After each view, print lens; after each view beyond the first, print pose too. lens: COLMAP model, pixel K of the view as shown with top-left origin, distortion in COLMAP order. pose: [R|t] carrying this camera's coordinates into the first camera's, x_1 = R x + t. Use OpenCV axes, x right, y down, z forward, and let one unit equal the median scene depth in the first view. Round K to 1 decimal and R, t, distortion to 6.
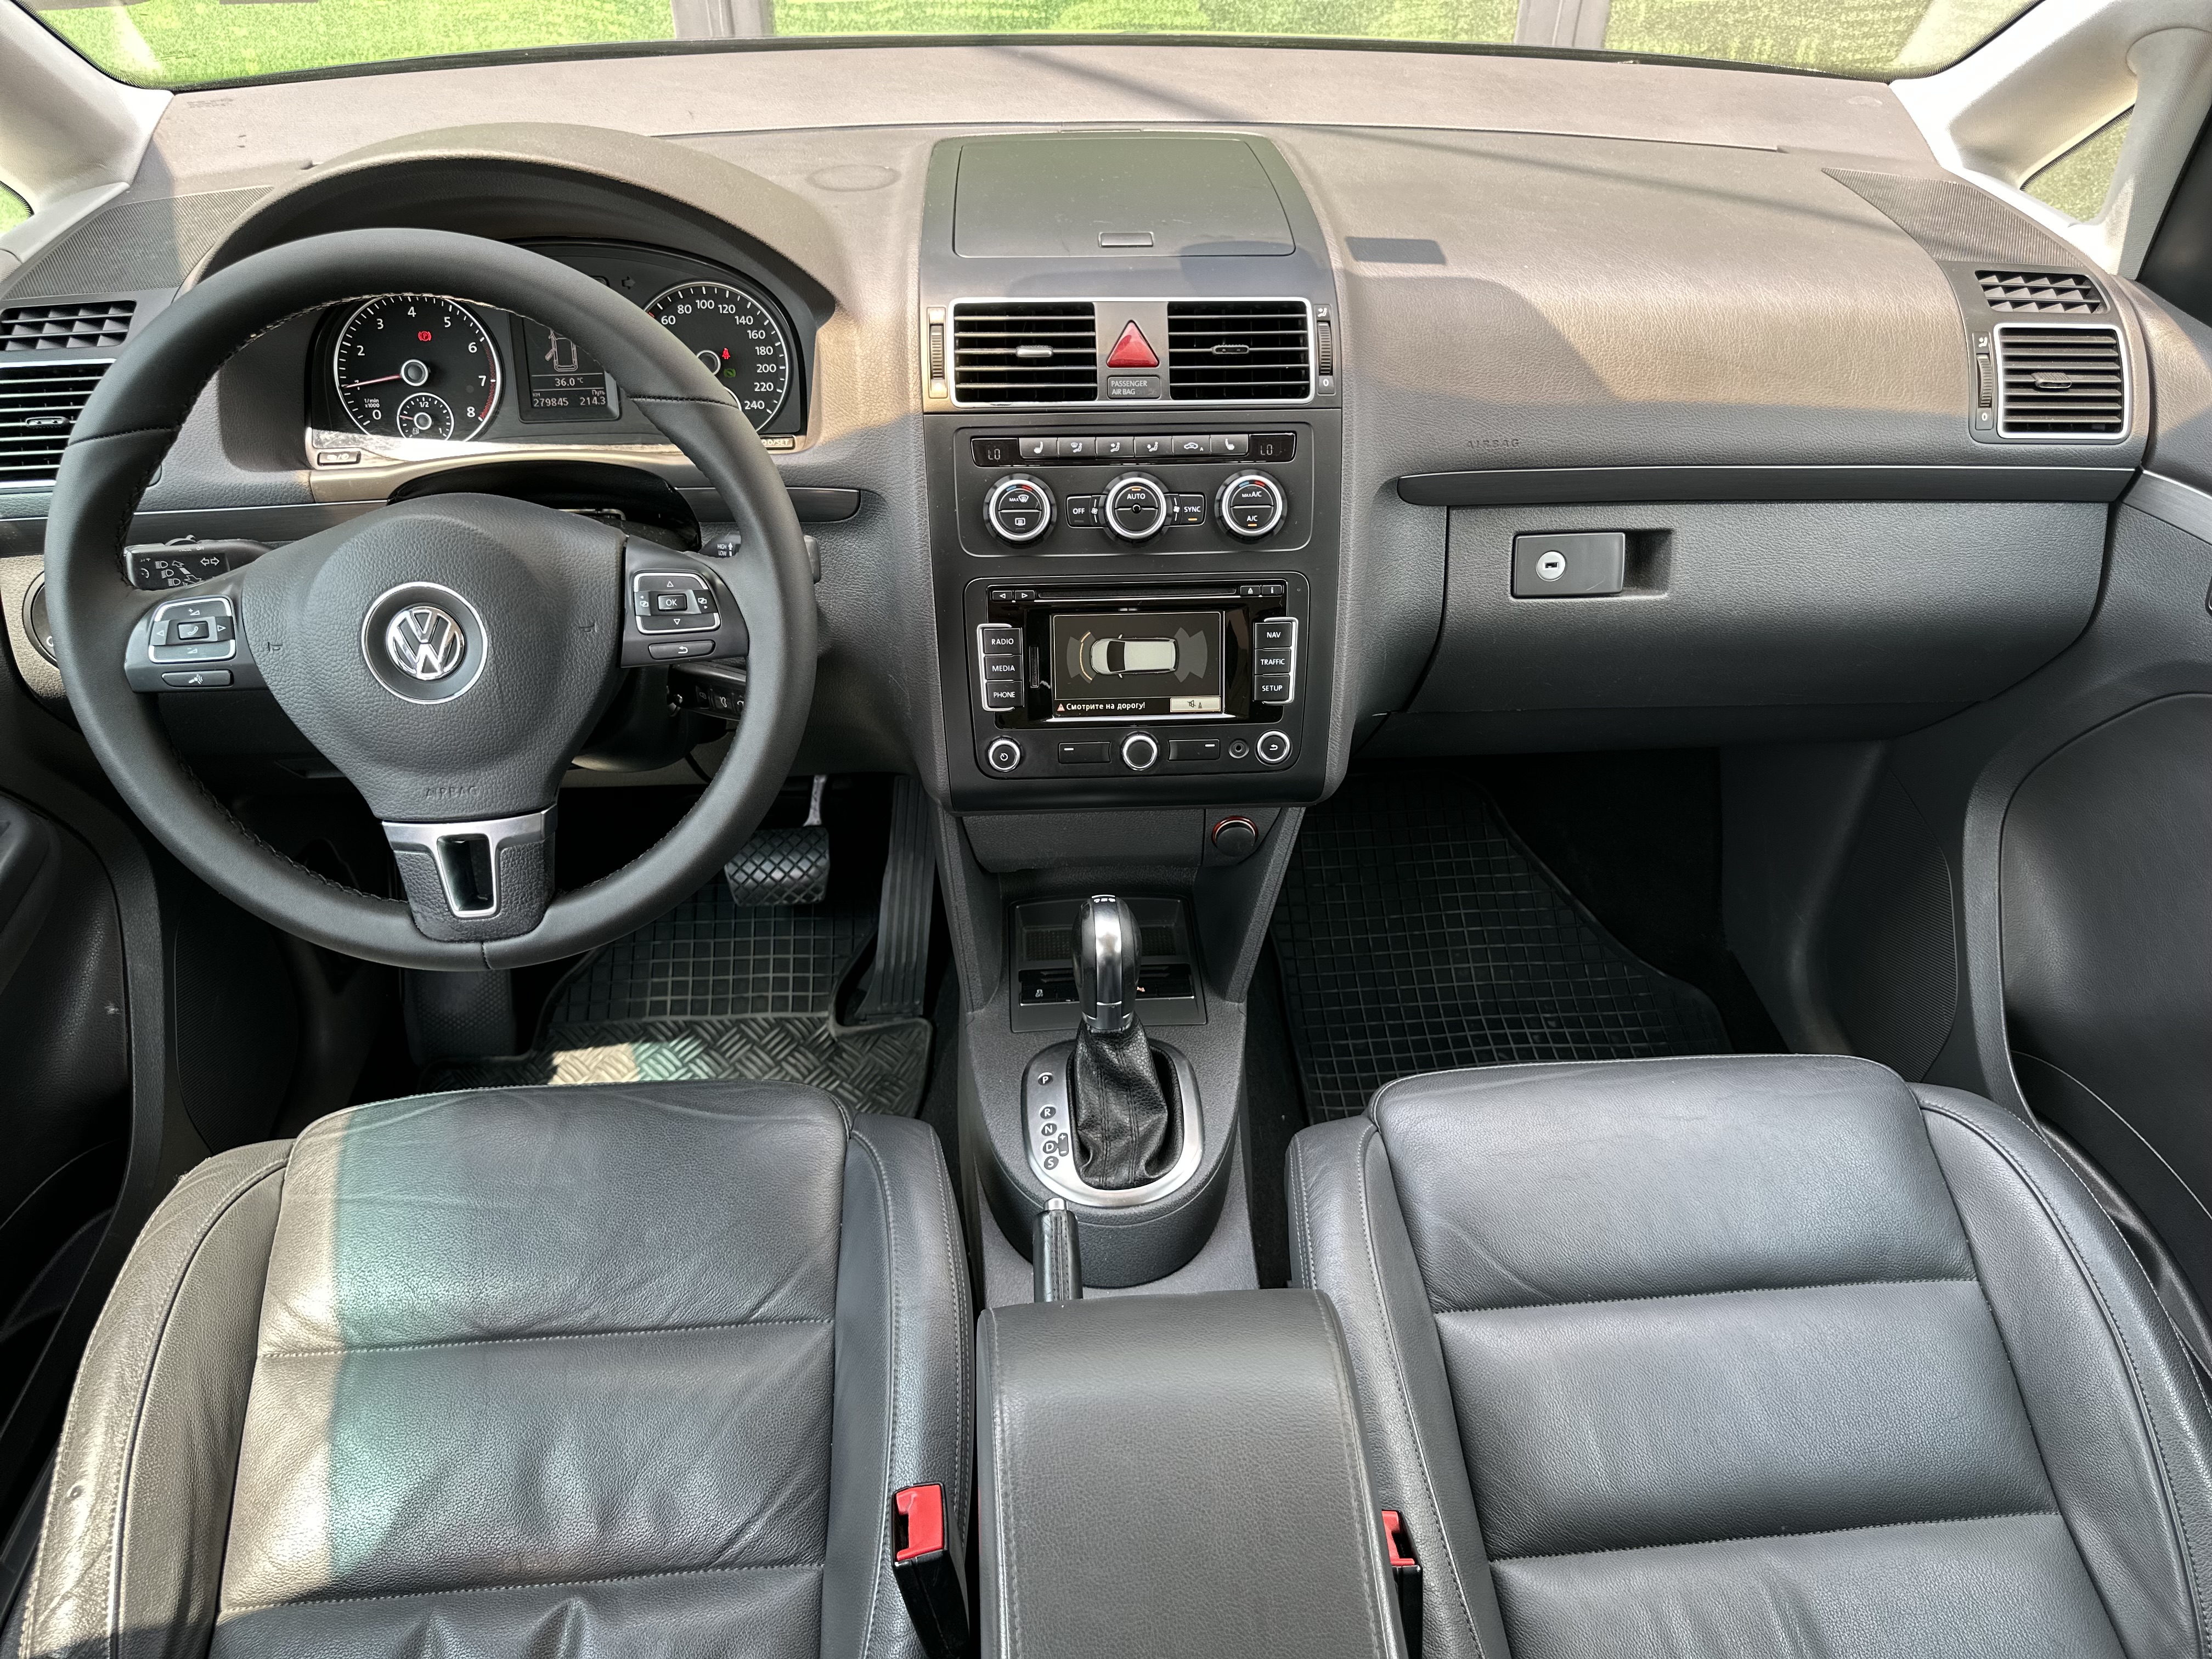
lens RADIAL K [[1641.3, 0, 1106.0], [0, 1641.3, 829.5], [0, 0, 1]] dist [0.156603, -0.255225]
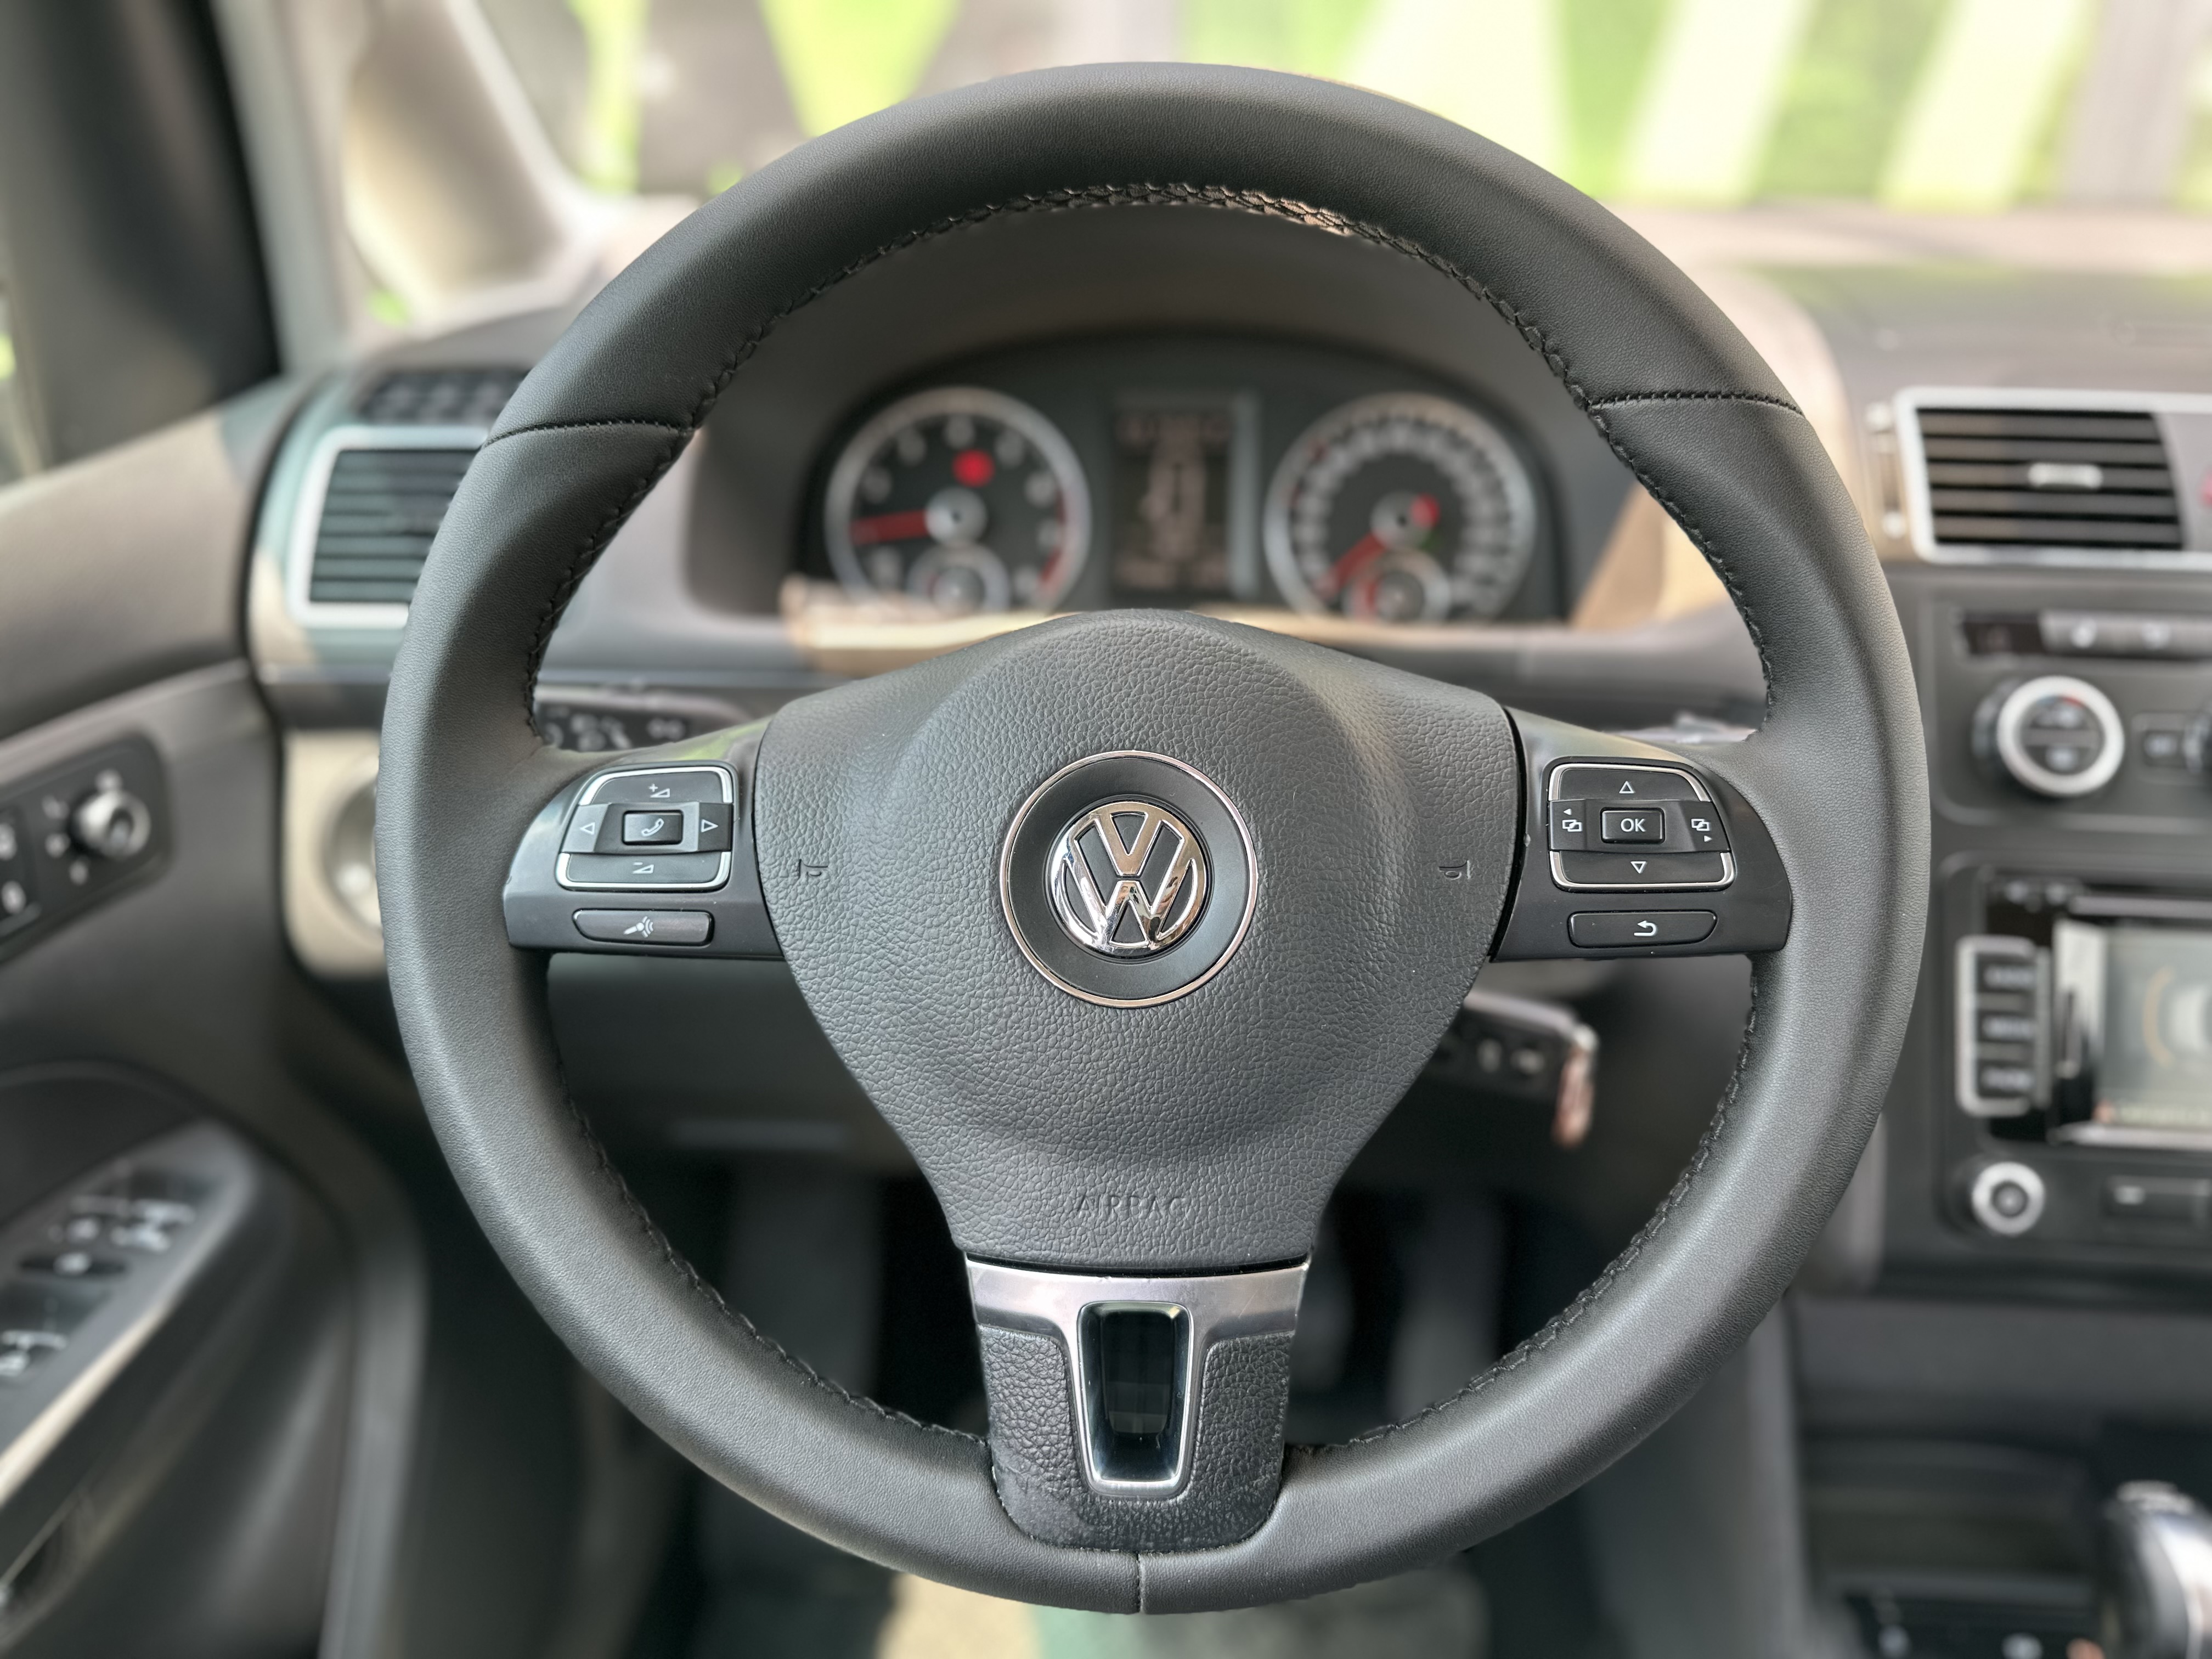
lens RADIAL K [[1630.8, 0, 1106.0], [0, 1630.8, 829.5], [0, 0, 1]] dist [0.004573, 0.000643]
pose [[0.991597, 0.055882, -0.116670, -0.292436], [-0.081635, 0.969936, -0.229258, -0.016702], [0.100351, 0.236856, 0.966348, 0.455274]]
